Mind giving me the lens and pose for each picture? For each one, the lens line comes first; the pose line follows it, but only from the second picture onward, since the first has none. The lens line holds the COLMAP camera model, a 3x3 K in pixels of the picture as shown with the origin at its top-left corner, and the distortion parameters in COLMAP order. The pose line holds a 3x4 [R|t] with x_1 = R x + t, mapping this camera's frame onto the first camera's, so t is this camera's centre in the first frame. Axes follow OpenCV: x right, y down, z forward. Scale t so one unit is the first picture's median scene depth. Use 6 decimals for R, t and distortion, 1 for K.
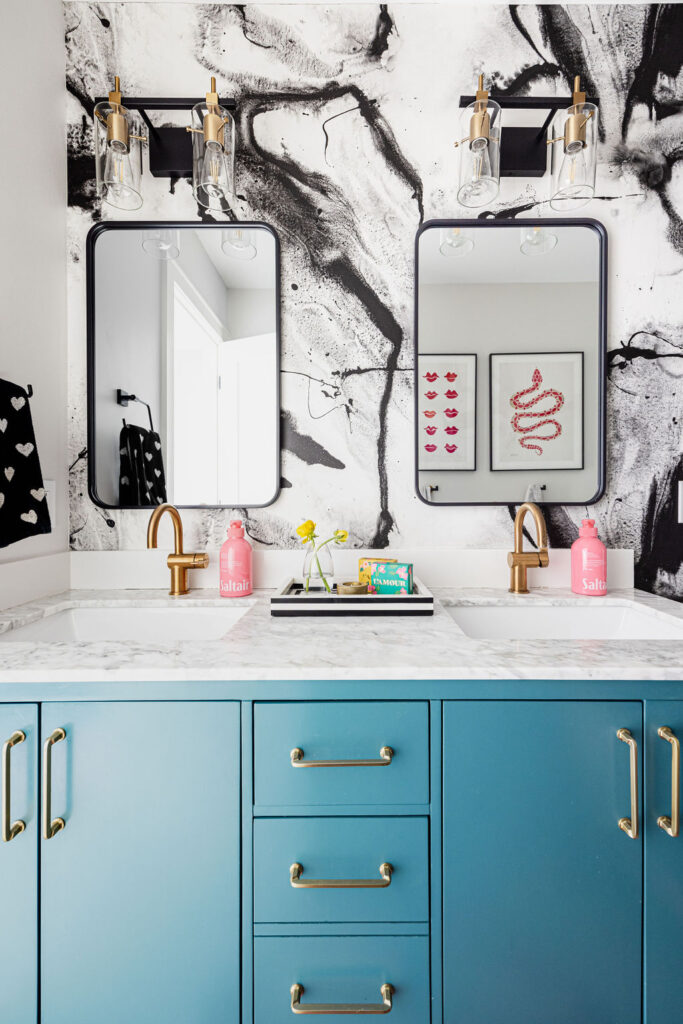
lens RADIAL K [[435.6, 0, 343.4], [0, 435.6, 491.4], [0, 0, 1]] dist [0.010531, -0.000171]
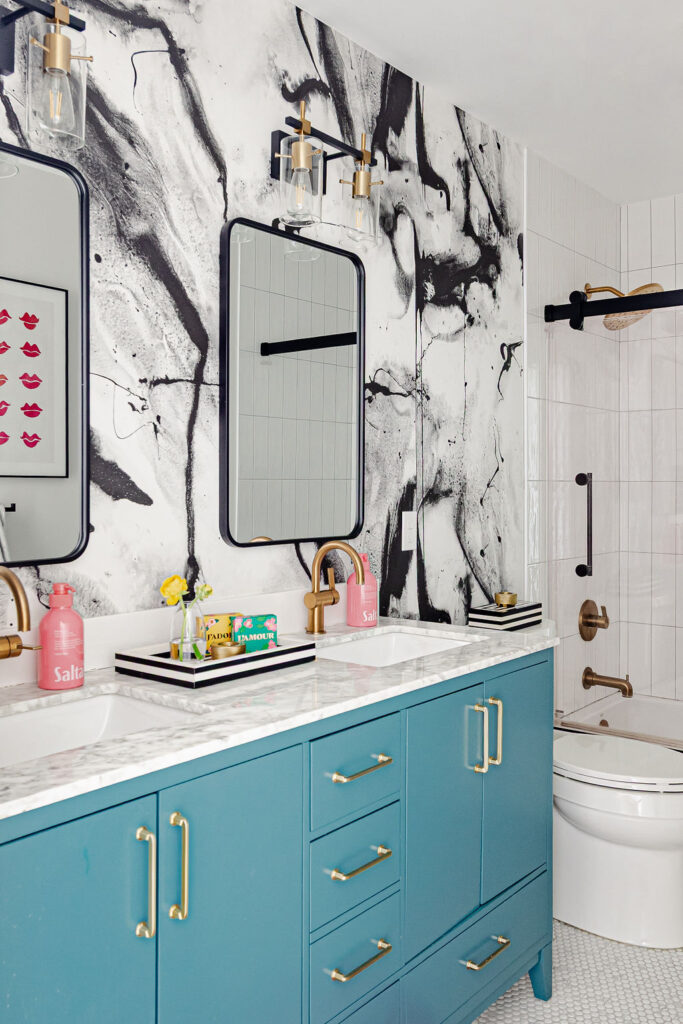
lens RADIAL K [[894.7, 0, 341.7], [0, 894.7, 473.6], [0, 0, 1]] dist [-0.000018, 0.001186]
pose [[0.632988, 0.010775, 0.774086, -1.015109], [-0.003022, 0.999930, -0.011448, -0.090718], [-0.774155, 0.004907, 0.632977, -0.268208]]
